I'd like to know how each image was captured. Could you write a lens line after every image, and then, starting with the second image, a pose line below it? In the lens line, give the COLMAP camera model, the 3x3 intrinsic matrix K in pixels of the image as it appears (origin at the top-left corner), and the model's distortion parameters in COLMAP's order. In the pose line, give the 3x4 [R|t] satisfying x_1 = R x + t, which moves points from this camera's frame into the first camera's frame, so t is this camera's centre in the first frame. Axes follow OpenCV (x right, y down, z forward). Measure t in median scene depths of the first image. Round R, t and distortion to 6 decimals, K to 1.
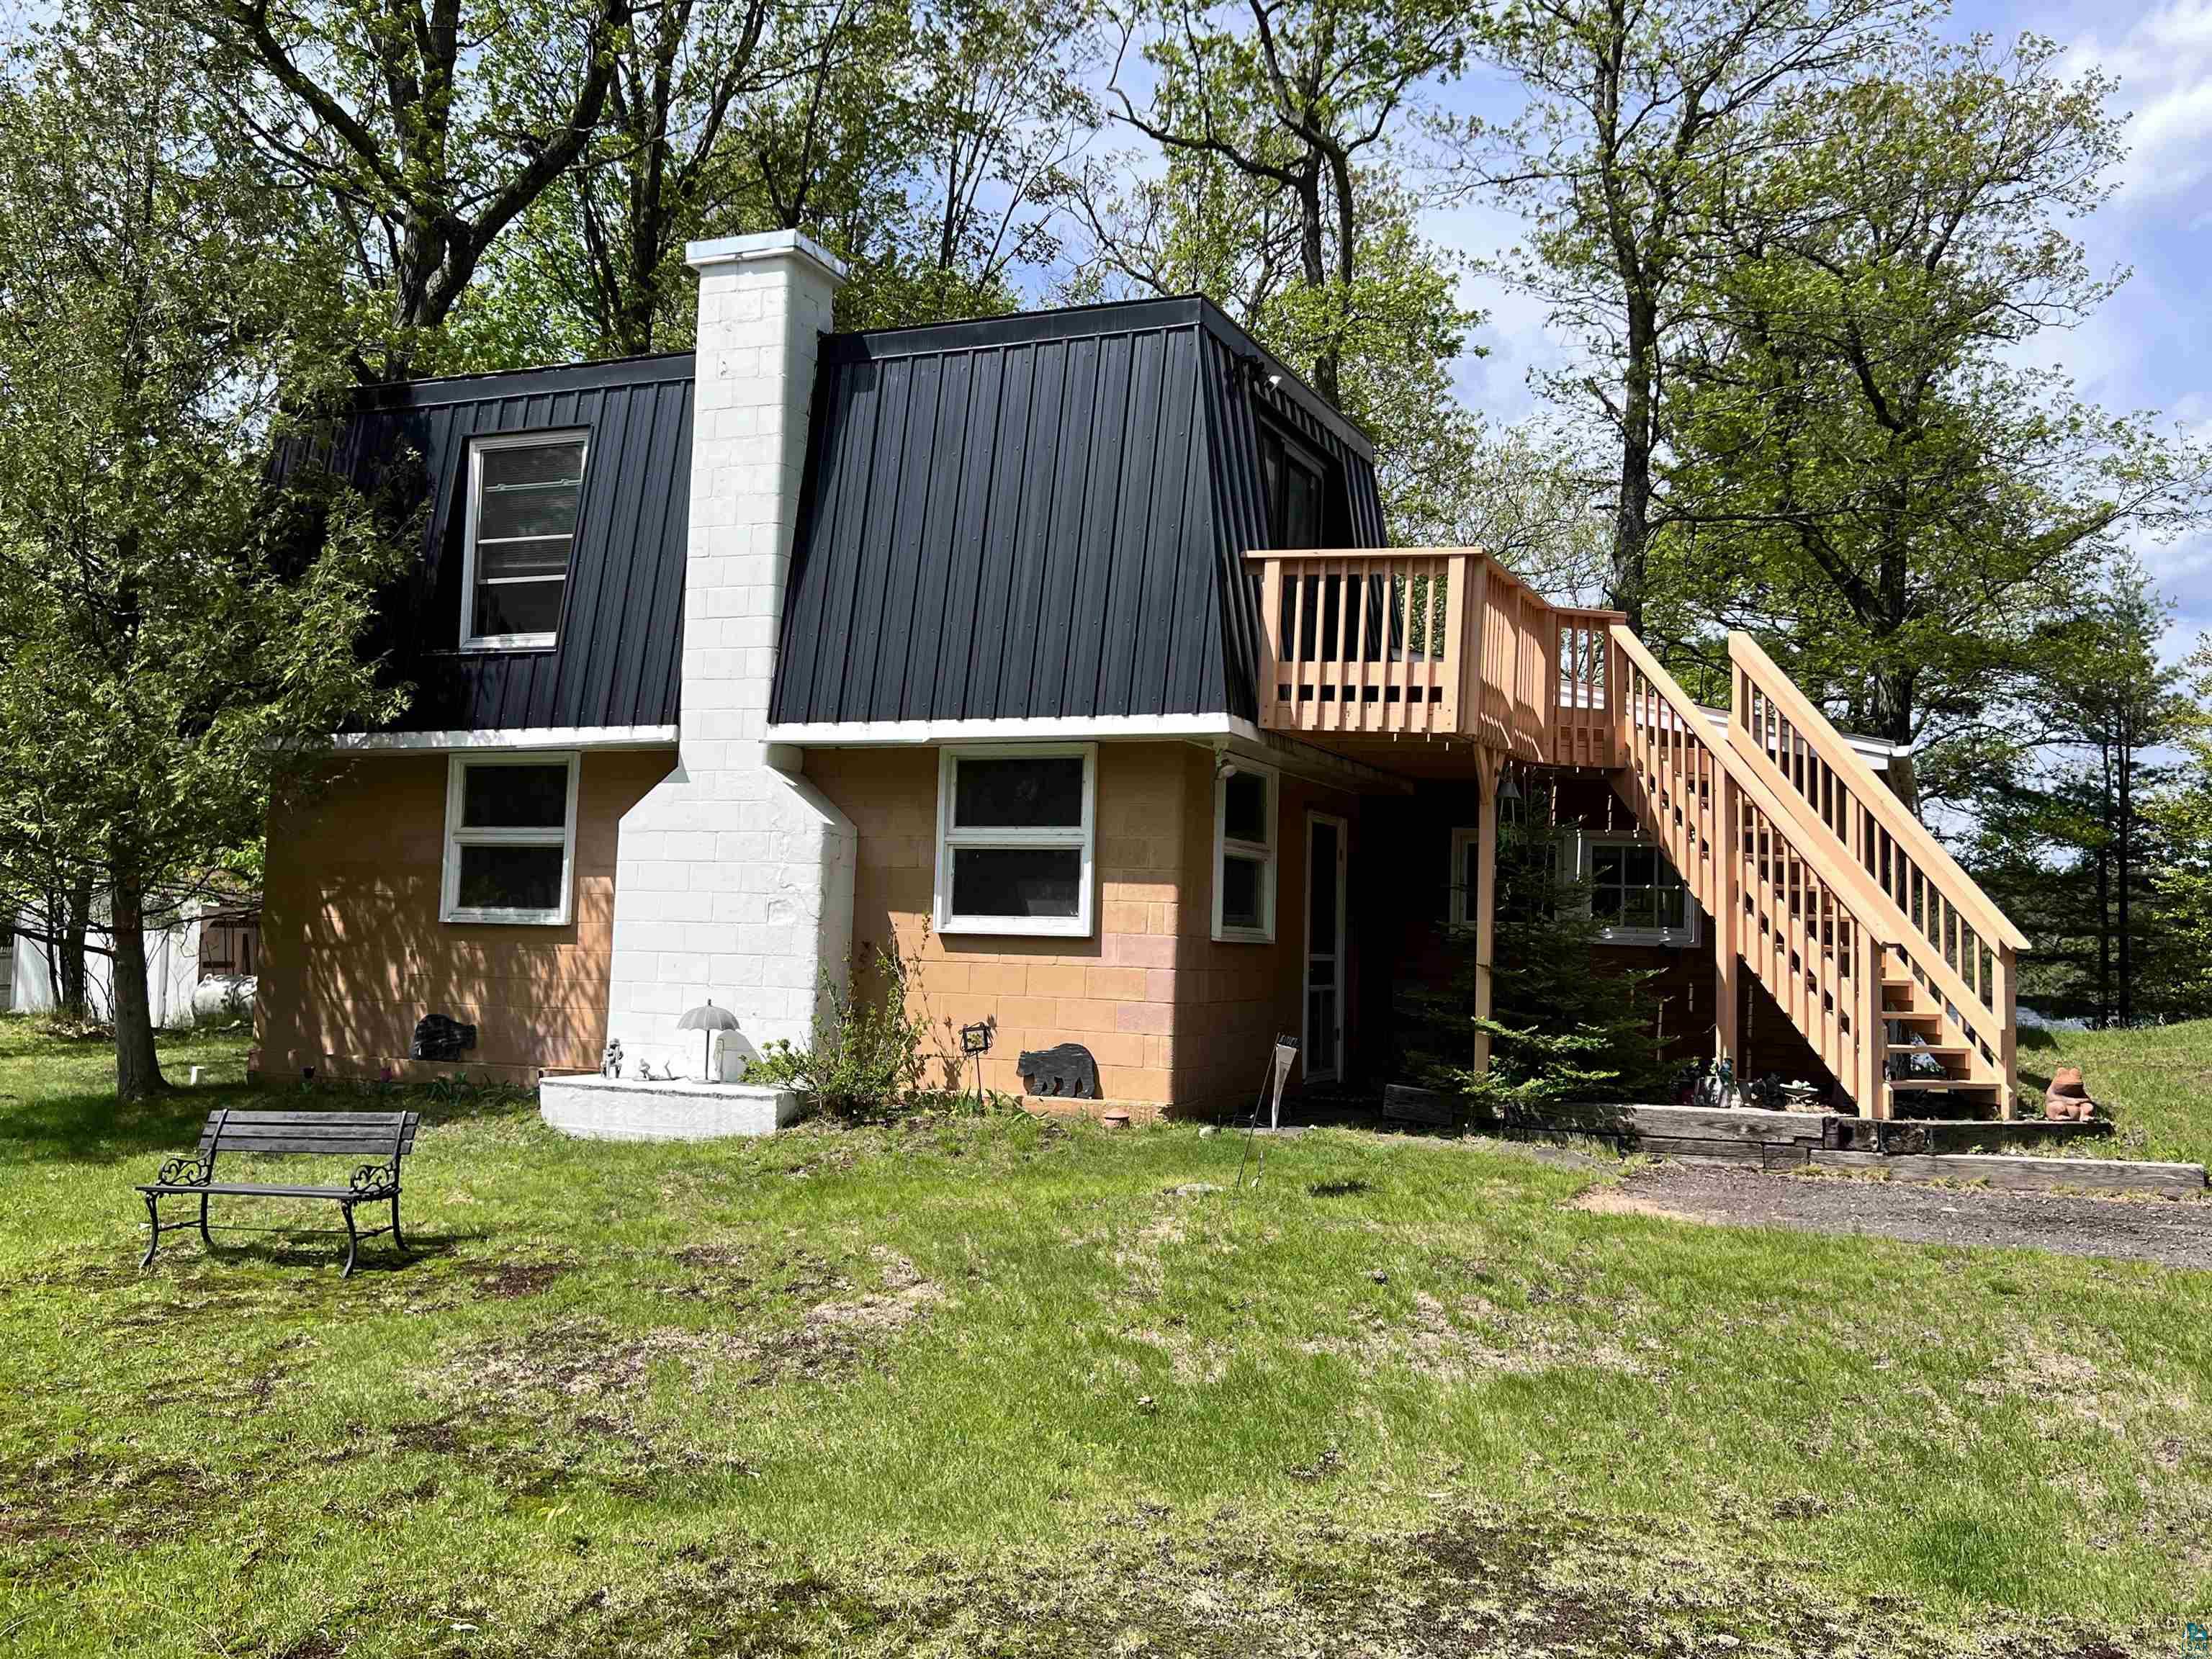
lens RADIAL K [[1937.3, 0, 1106.0], [0, 1937.3, 829.5], [0, 0, 1]] dist [-0.006236, -0.004059]
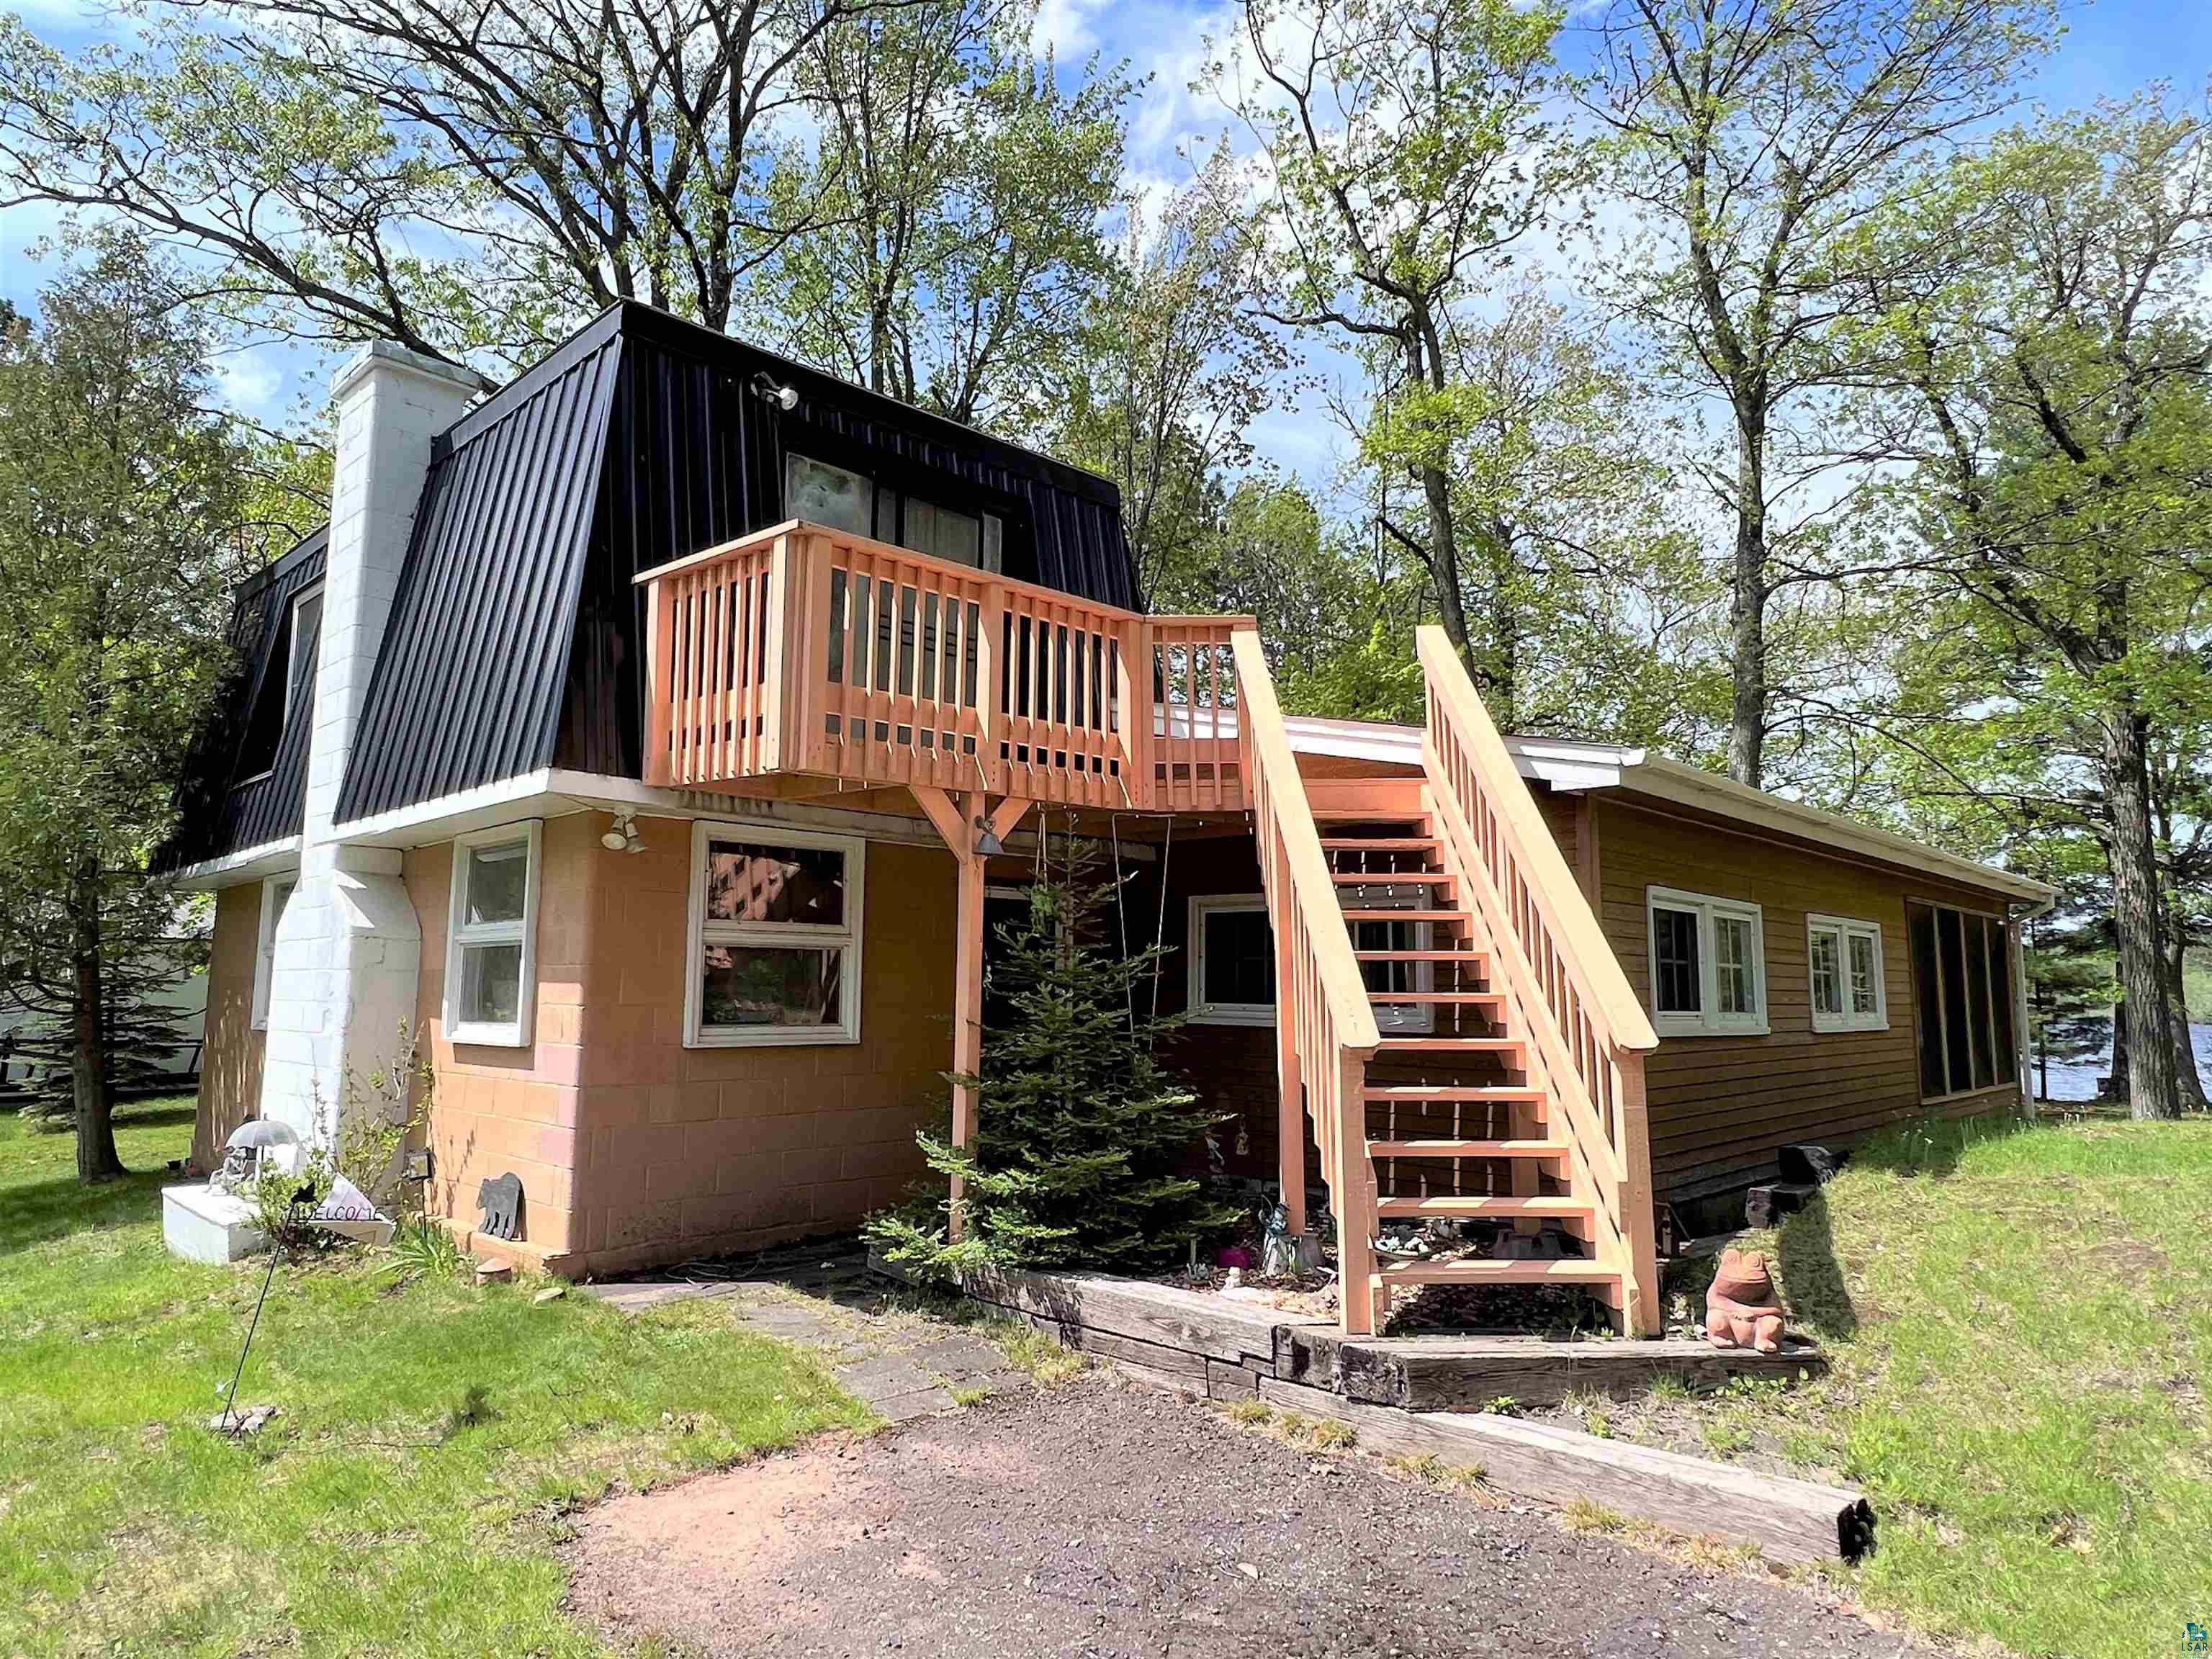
lens RADIAL K [[1373.3, 0, 1106.0], [0, 1373.3, 829.5], [0, 0, 1]] dist [-0.000213, -0.000333]
pose [[0.939412, -0.068548, -0.335866, 0.449723], [0.044043, 0.995817, -0.080052, 0.020590], [0.339949, 0.060409, 0.938502, 0.519507]]
